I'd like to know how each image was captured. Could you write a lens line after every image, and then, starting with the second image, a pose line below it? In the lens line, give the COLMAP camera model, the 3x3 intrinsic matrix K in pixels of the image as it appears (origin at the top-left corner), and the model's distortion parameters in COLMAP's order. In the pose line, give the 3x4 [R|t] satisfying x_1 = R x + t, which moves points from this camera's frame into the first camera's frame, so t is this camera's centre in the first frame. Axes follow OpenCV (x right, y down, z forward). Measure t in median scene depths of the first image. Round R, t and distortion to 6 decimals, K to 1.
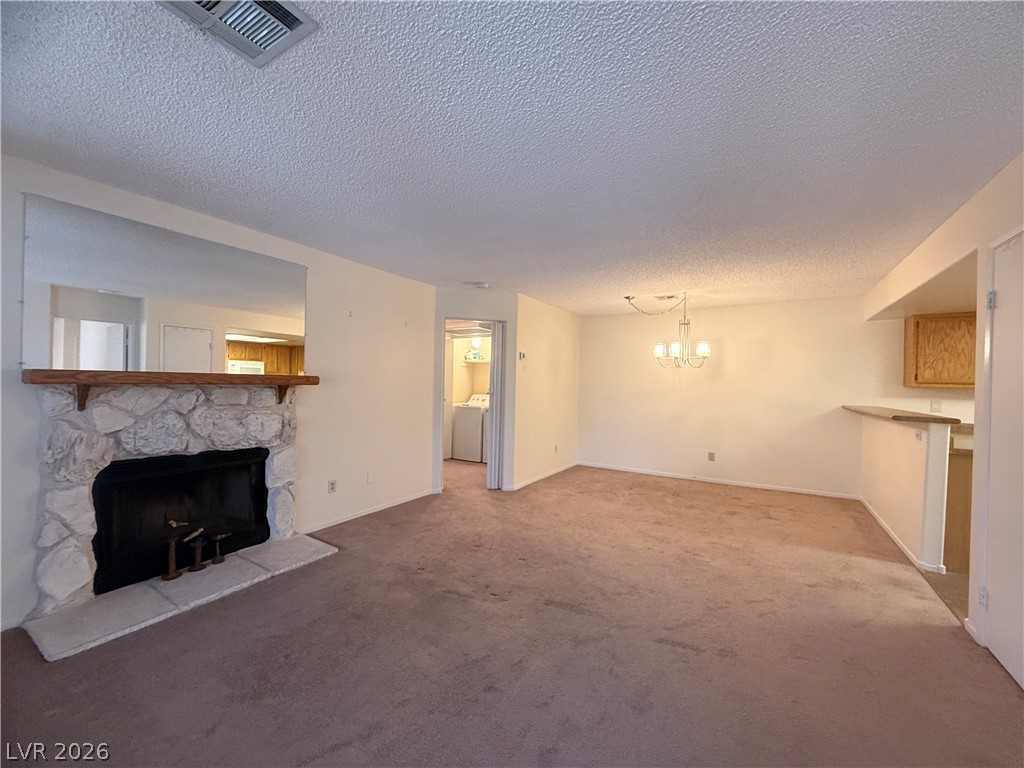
lens RADIAL K [[407.3, 0, 510.5], [0, 407.3, 382.7], [0, 0, 1]] dist [-0.000234, 0.000003]
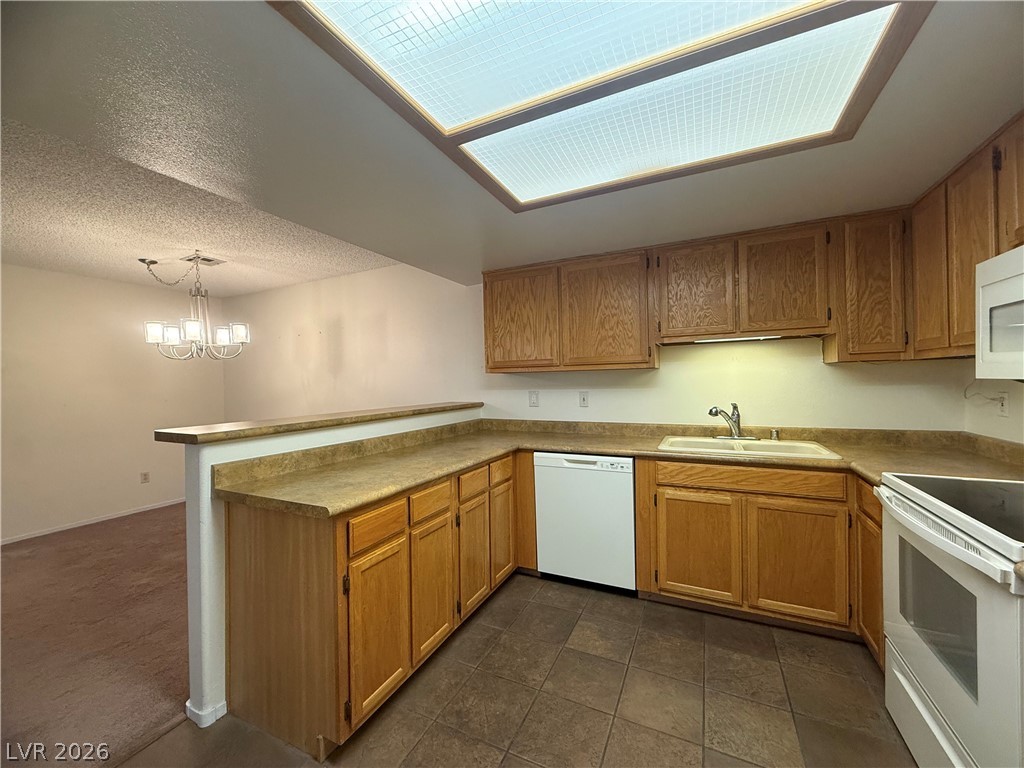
lens RADIAL K [[407.3, 0, 507.3], [0, 407.3, 382.9], [0, 0, 1]] dist [-0.000234, 0.000003]
pose [[0.993601, -0.043487, 0.104236, 1.301437], [0.043388, 0.999053, 0.003220, 0.035179], [-0.104277, 0.001323, 0.994547, 0.395369]]
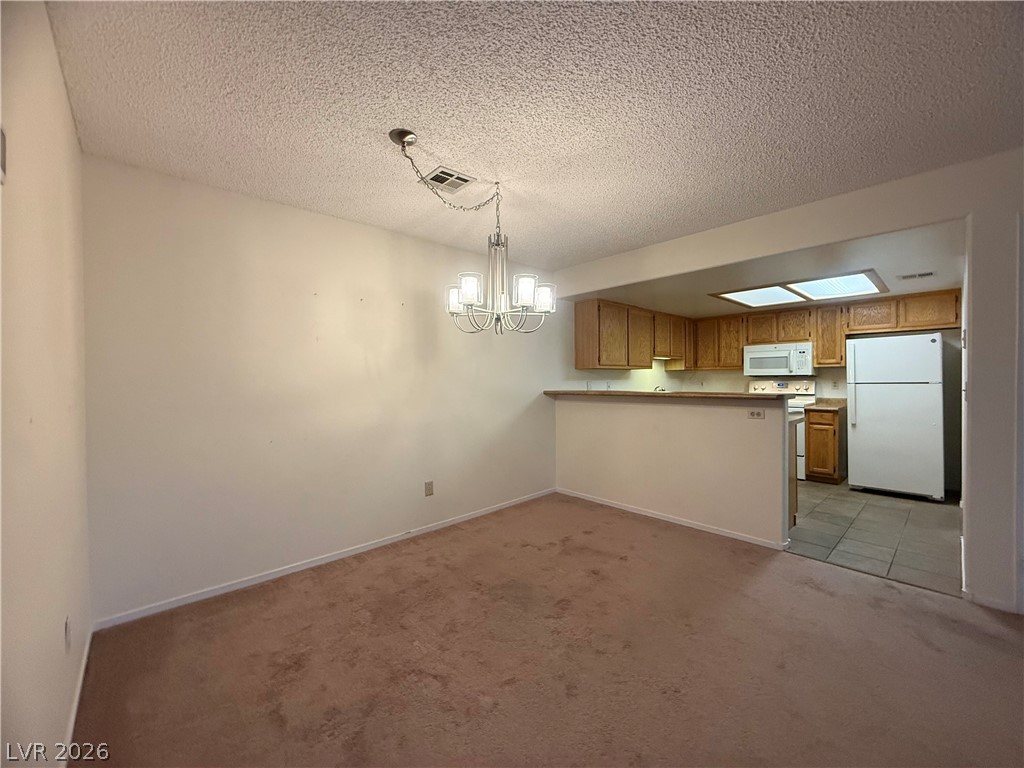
lens RADIAL K [[407.3, 0, 510.2], [0, 407.3, 383.8], [0, 0, 1]] dist [-0.000234, 0.000003]
pose [[0.269763, -0.035399, 0.962276, -0.086216], [0.019305, 0.999322, 0.031350, 0.016474], [-0.962733, 0.010119, 0.270264, 1.279226]]
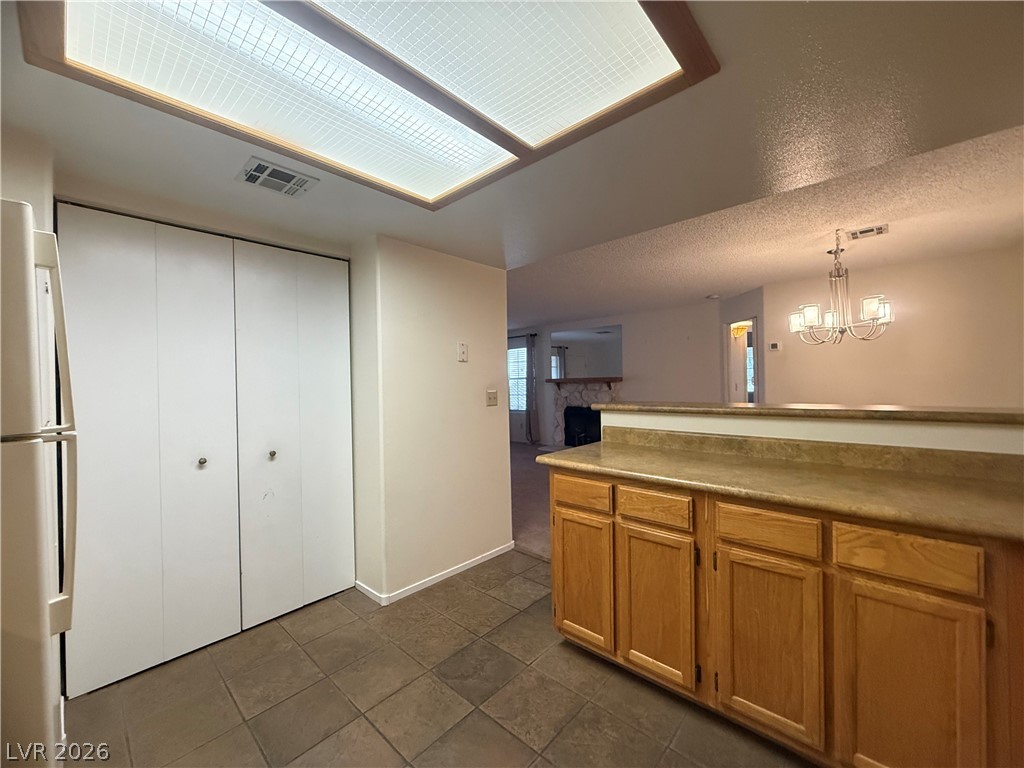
lens RADIAL K [[407.3, 0, 513.2], [0, 407.3, 381.8], [0, 0, 1]] dist [-0.000234, 0.000003]
pose [[-0.183159, -0.021718, -0.982843, 1.766309], [0.012859, 0.999617, -0.024485, 0.055891], [0.982999, -0.017123, -0.182809, 0.896094]]
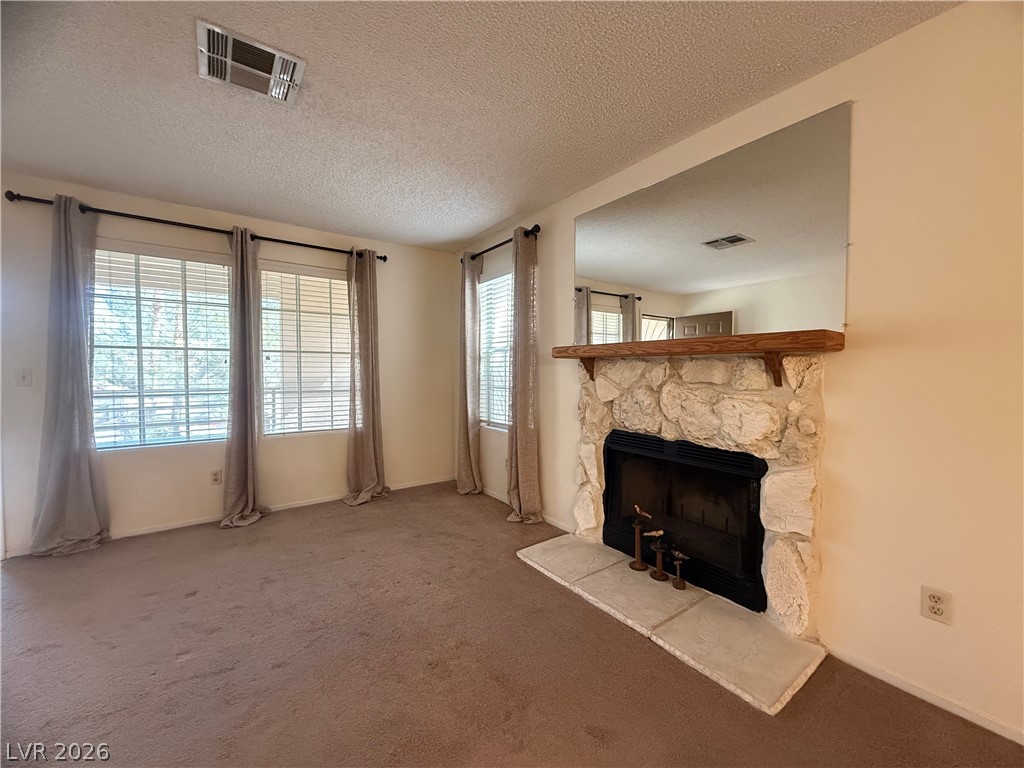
lens RADIAL K [[407.3, 0, 509.3], [0, 407.3, 382.4], [0, 0, 1]] dist [-0.000234, 0.000003]
pose [[-0.384647, 0.008211, -0.923027, 0.097873], [-0.011236, 0.999845, 0.013577, 0.043526], [0.922995, 0.015593, -0.384495, 0.884341]]
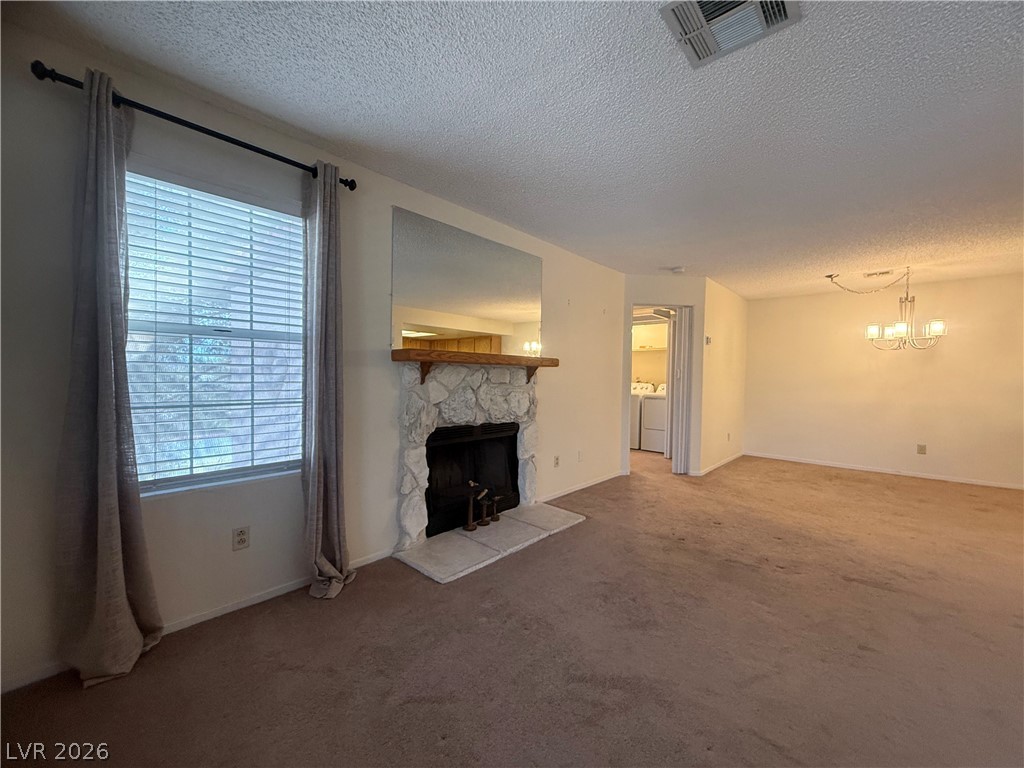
lens RADIAL K [[407.3, 0, 510.3], [0, 407.3, 382.7], [0, 0, 1]] dist [-0.000234, 0.000003]
pose [[0.981748, -0.000071, -0.190186, -0.407256], [0.002521, 0.999917, 0.012638, 0.035629], [0.190169, -0.012886, 0.981667, -0.097915]]
